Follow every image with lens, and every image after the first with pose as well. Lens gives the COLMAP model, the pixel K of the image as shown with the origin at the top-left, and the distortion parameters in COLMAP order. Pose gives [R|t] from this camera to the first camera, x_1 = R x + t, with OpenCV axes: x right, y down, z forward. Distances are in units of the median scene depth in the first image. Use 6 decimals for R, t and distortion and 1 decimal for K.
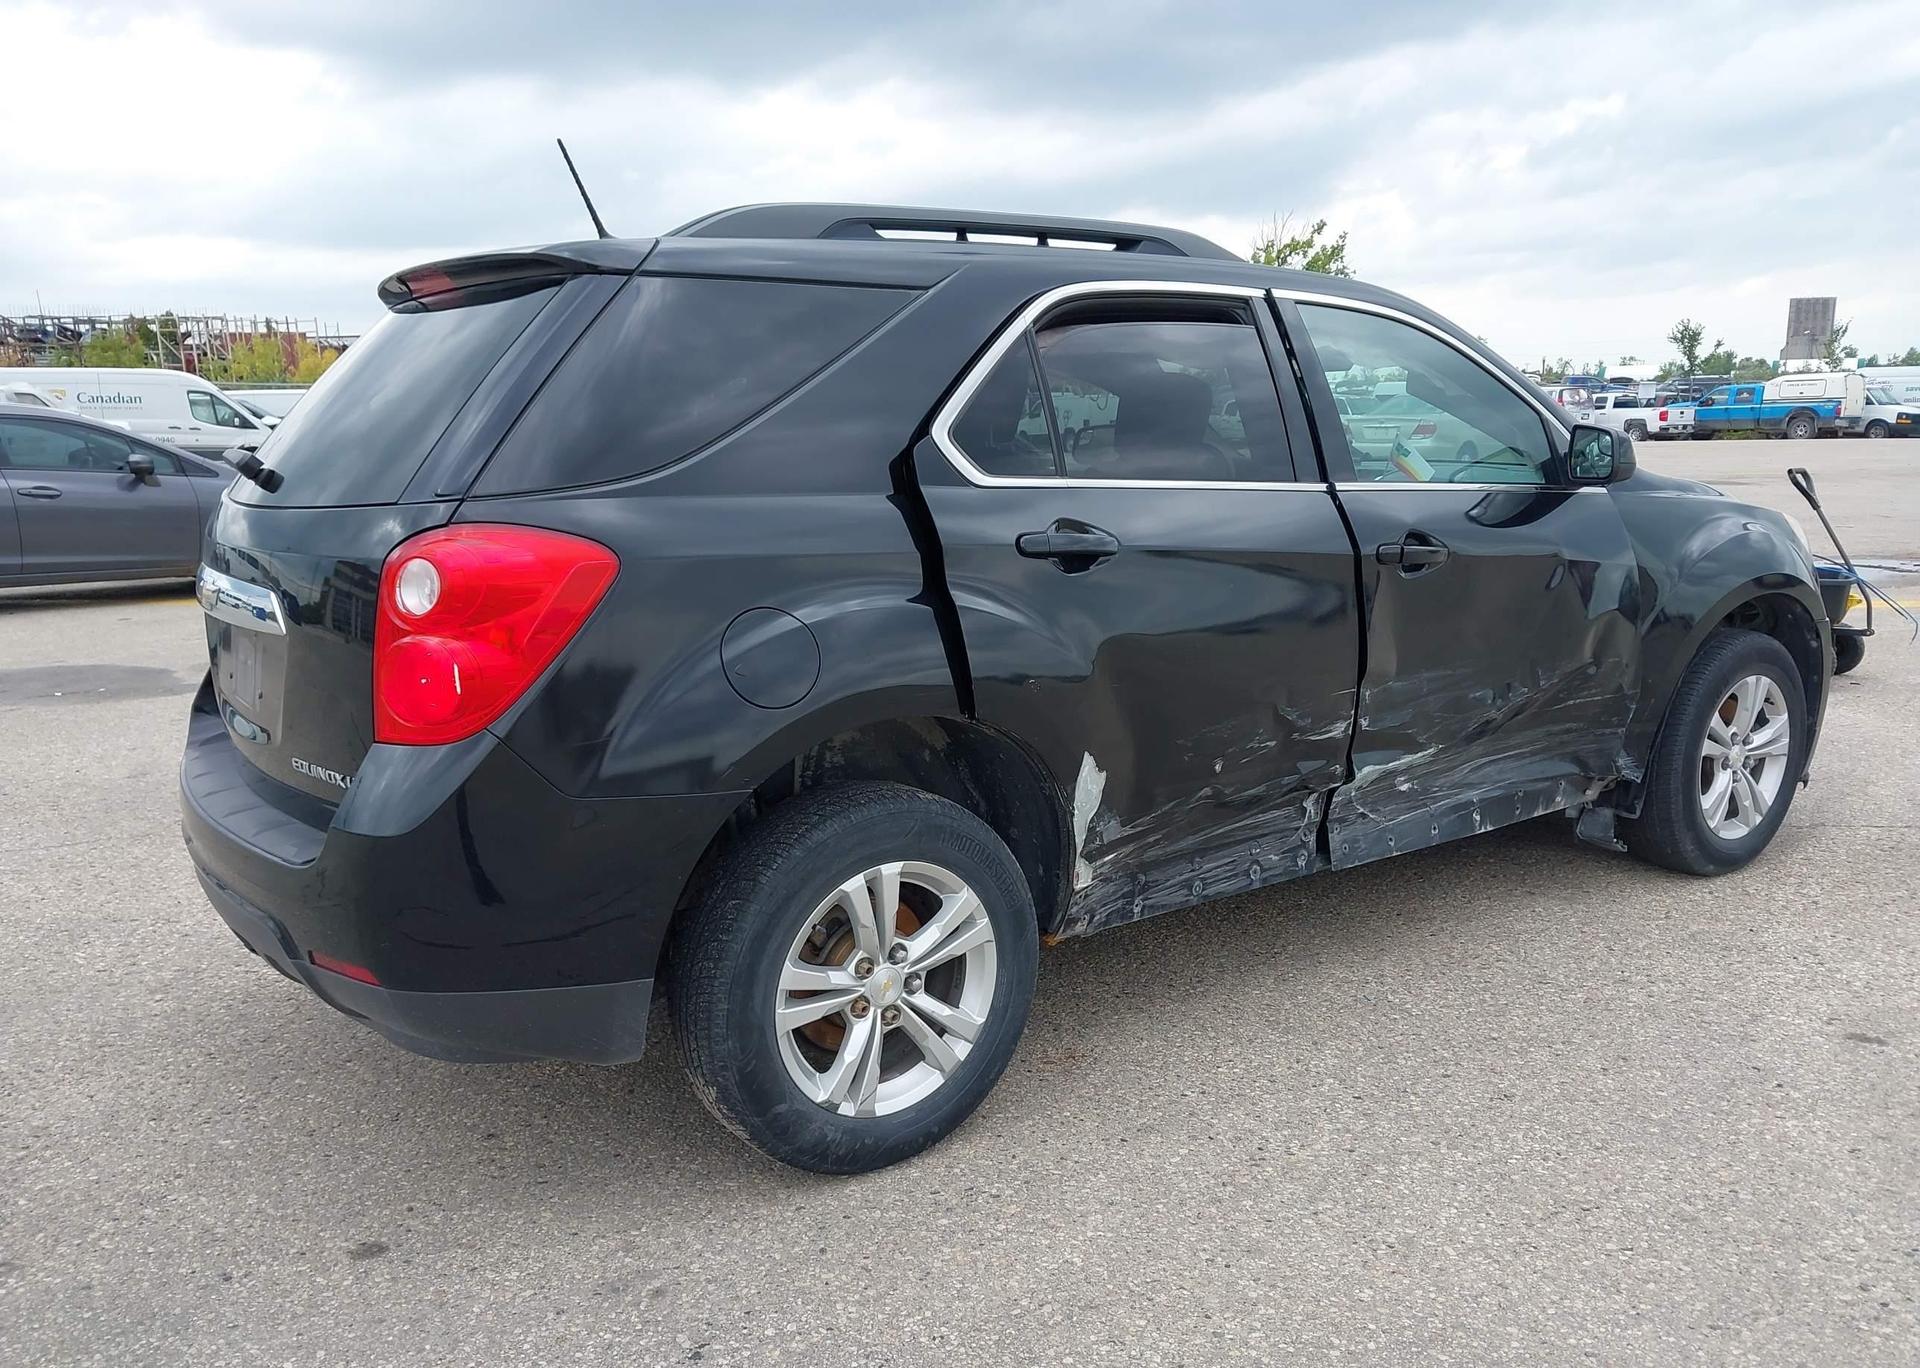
lens RADIAL K [[1545.1, 0, 947.9], [0, 1545.1, 699.7], [0, 0, 1]] dist [0.022108, -0.032493]
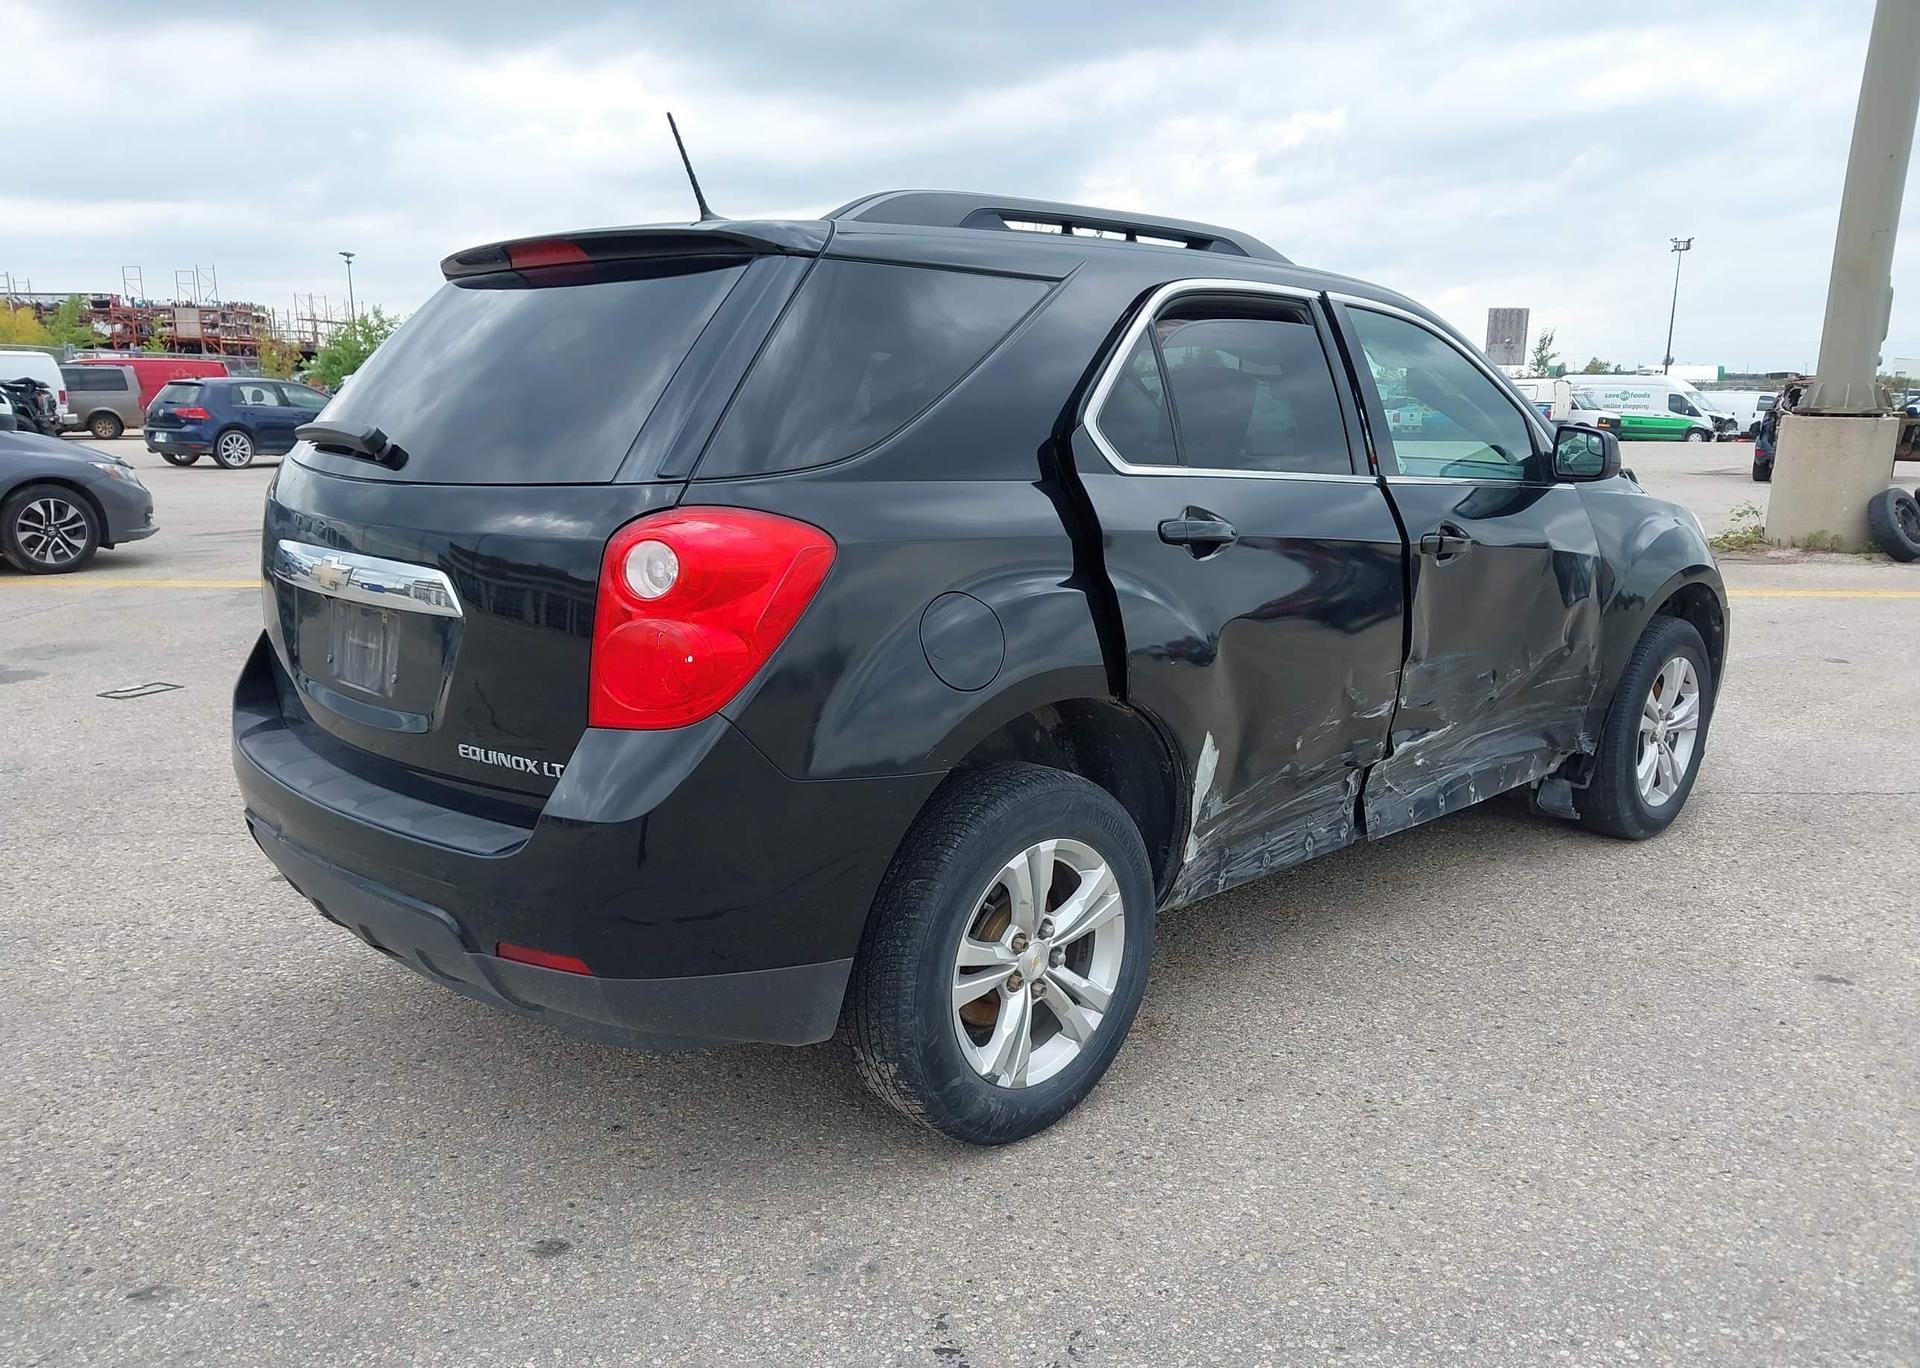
lens RADIAL K [[1545.1, 0, 952.8], [0, 1545.1, 701.0], [0, 0, 1]] dist [0.022108, -0.032493]
pose [[0.986354, -0.007361, 0.164476, -0.226495], [0.005770, 0.999932, 0.010147, 0.001751], [-0.164540, -0.009059, 0.986329, -0.001986]]
